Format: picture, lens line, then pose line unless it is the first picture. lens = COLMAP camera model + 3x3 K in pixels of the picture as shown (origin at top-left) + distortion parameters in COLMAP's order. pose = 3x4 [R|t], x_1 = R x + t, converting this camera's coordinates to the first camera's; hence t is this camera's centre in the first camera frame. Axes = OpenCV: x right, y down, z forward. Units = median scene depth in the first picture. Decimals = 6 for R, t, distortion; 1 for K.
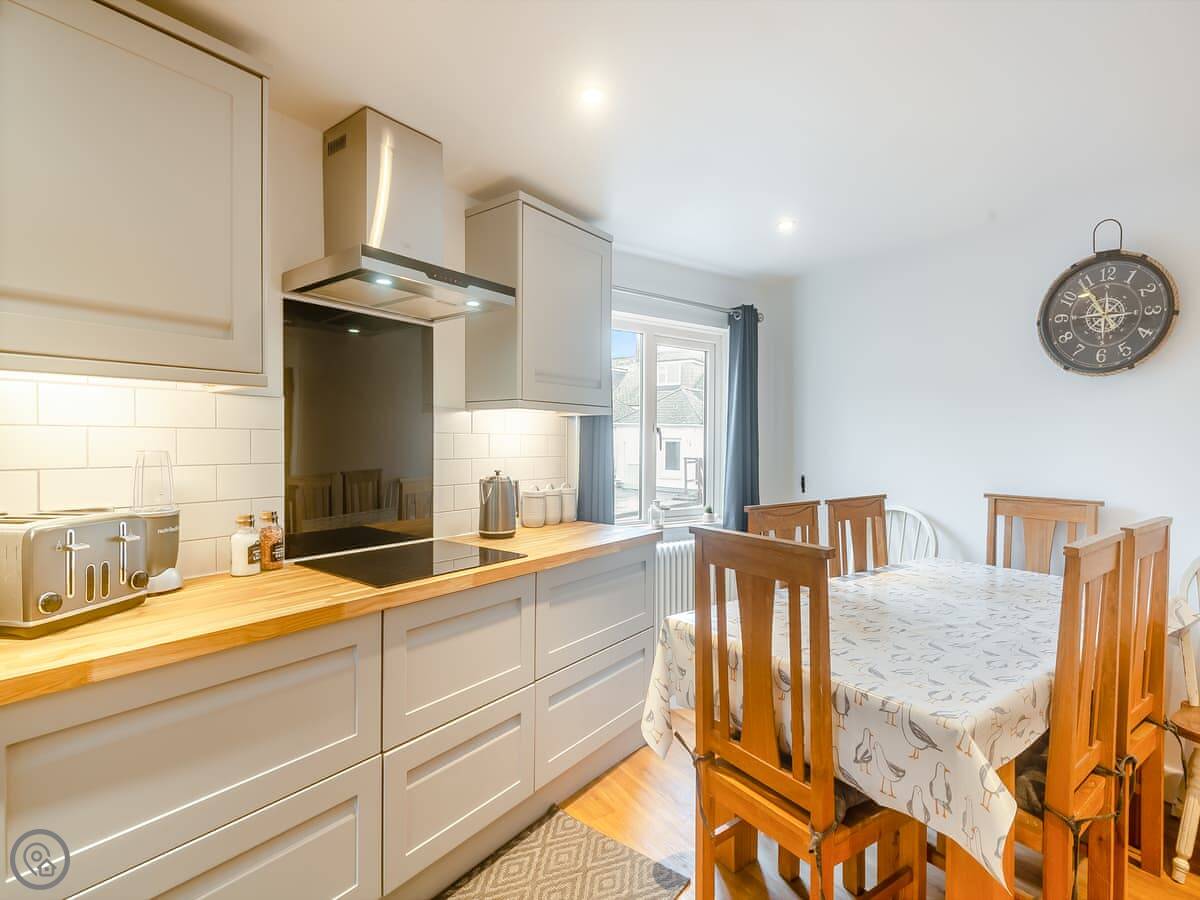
lens RADIAL K [[557.4, 0, 612.2], [0, 557.4, 453.6], [0, 0, 1]] dist [0.007276, -0.000184]
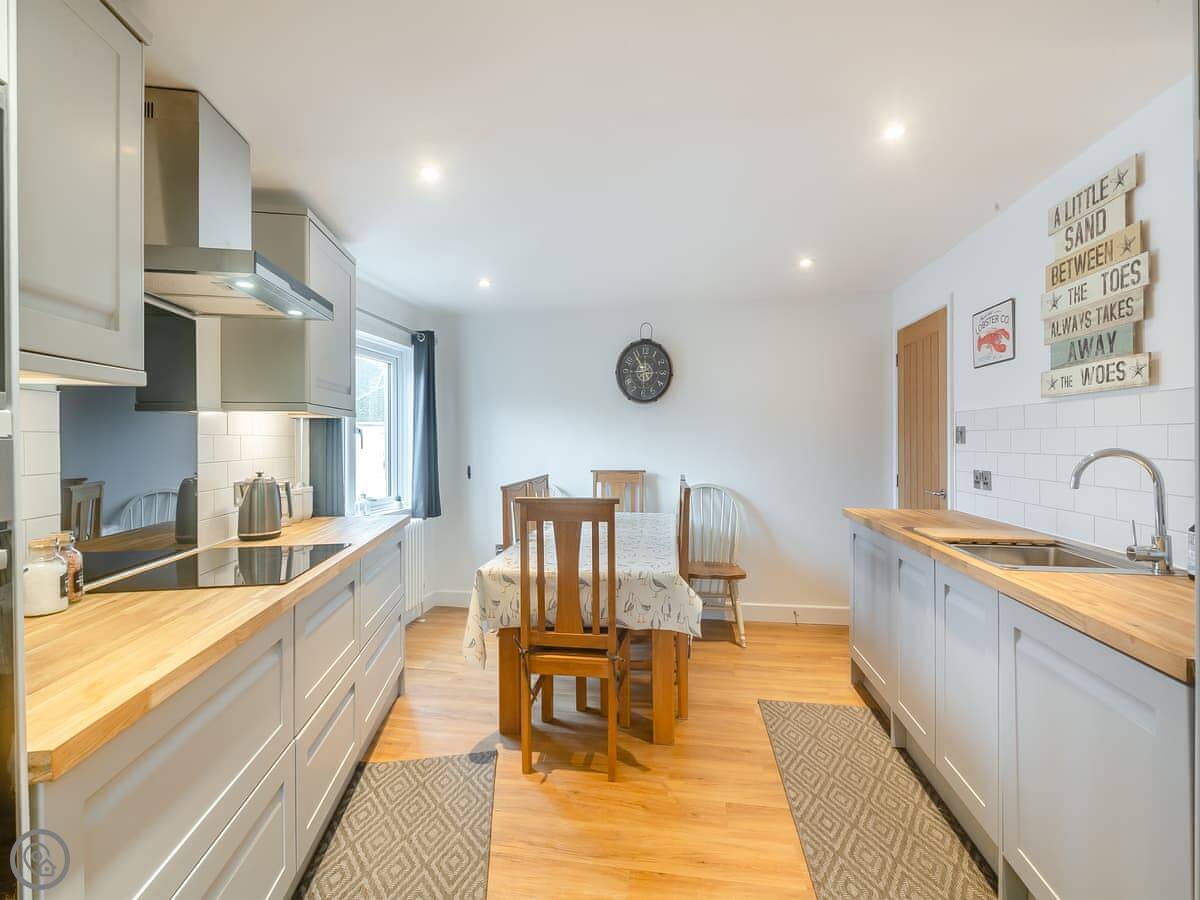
lens RADIAL K [[486.6, 0, 595.3], [0, 486.6, 447.8], [0, 0, 1]] dist [0.002727, -0.000667]
pose [[0.701281, -0.021340, 0.712565, -0.434327], [0.023656, 0.999698, 0.006658, -0.004995], [-0.712492, 0.012187, 0.701574, -0.040484]]
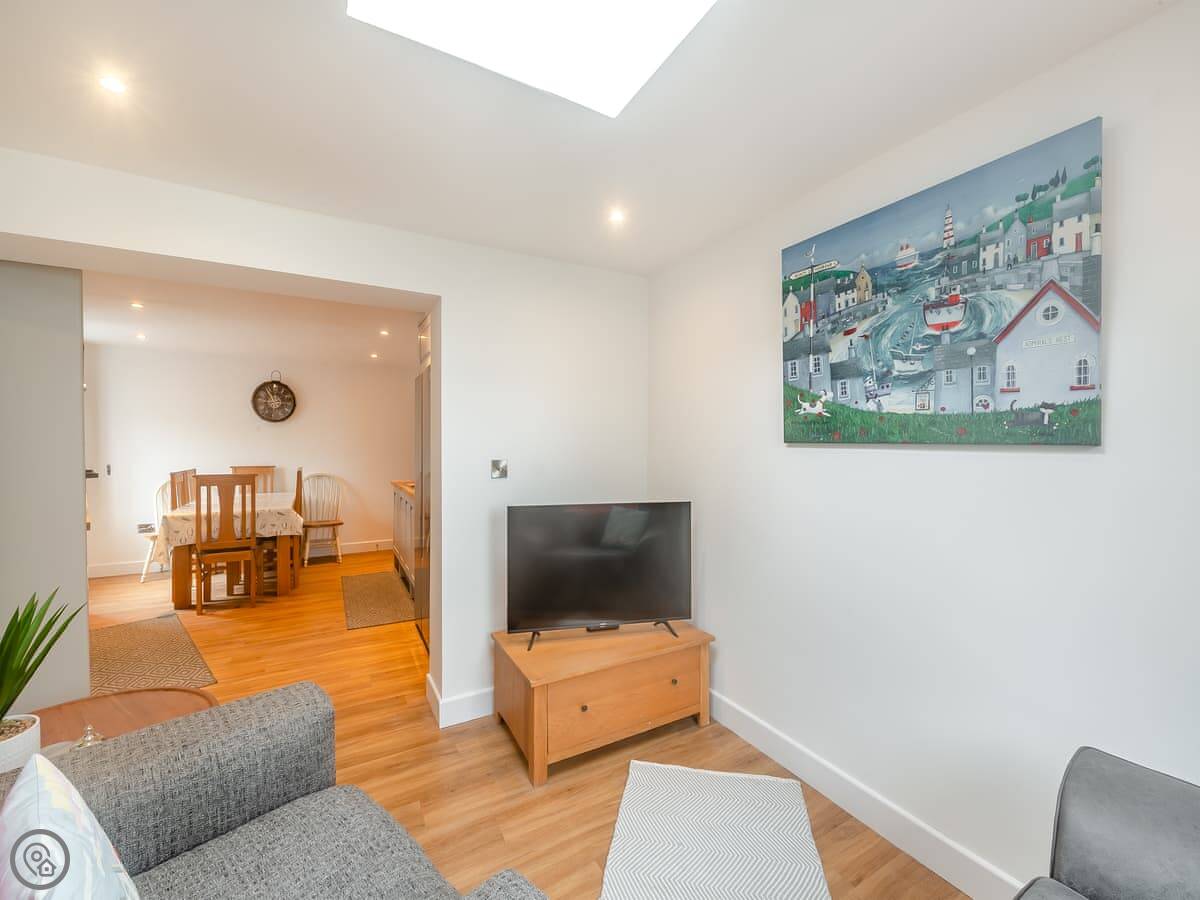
lens RADIAL K [[486.6, 0, 602.3], [0, 486.6, 449.1], [0, 0, 1]] dist [0.002727, -0.000667]
pose [[0.091468, -0.009509, 0.995763, -1.521722], [0.017573, 0.999814, 0.007934, 0.007448], [-0.995653, 0.016772, 0.091618, -0.943110]]
